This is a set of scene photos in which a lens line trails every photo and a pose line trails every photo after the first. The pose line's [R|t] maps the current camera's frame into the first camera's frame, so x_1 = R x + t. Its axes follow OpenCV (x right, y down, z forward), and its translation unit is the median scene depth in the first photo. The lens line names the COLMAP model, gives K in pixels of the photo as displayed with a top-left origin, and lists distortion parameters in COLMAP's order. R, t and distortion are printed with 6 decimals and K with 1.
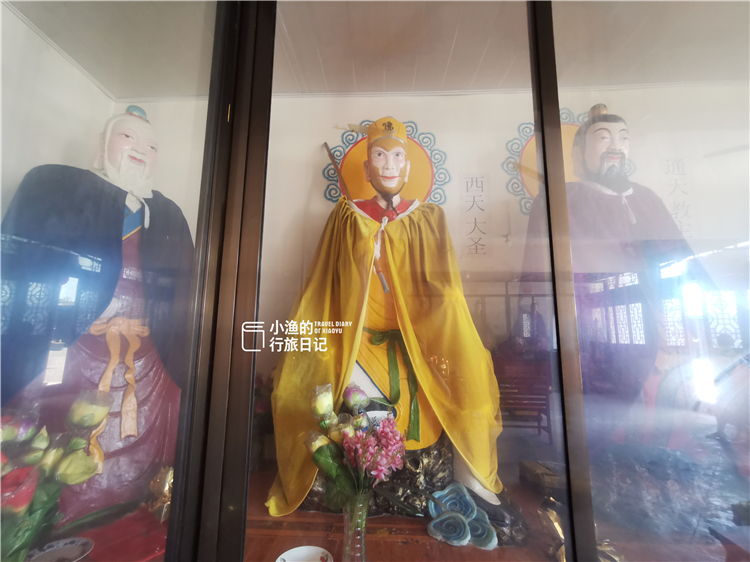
lens RADIAL K [[336.7, 0, 375.0], [0, 336.7, 281.0], [0, 0, 1]] dist [-0.002328, -0.000149]
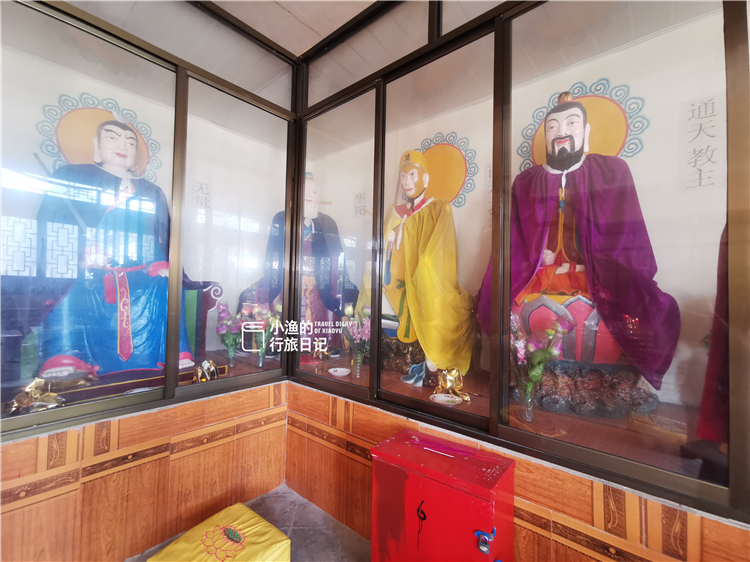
lens RADIAL K [[343.2, 0, 375.0], [0, 343.2, 281.0], [0, 0, 1]] dist [0.001403, 0.000134]
pose [[0.781192, -0.006171, -0.624260, 0.956645], [0.072802, 0.994029, 0.081277, -0.009242], [0.620031, -0.108940, 0.776977, -0.459428]]
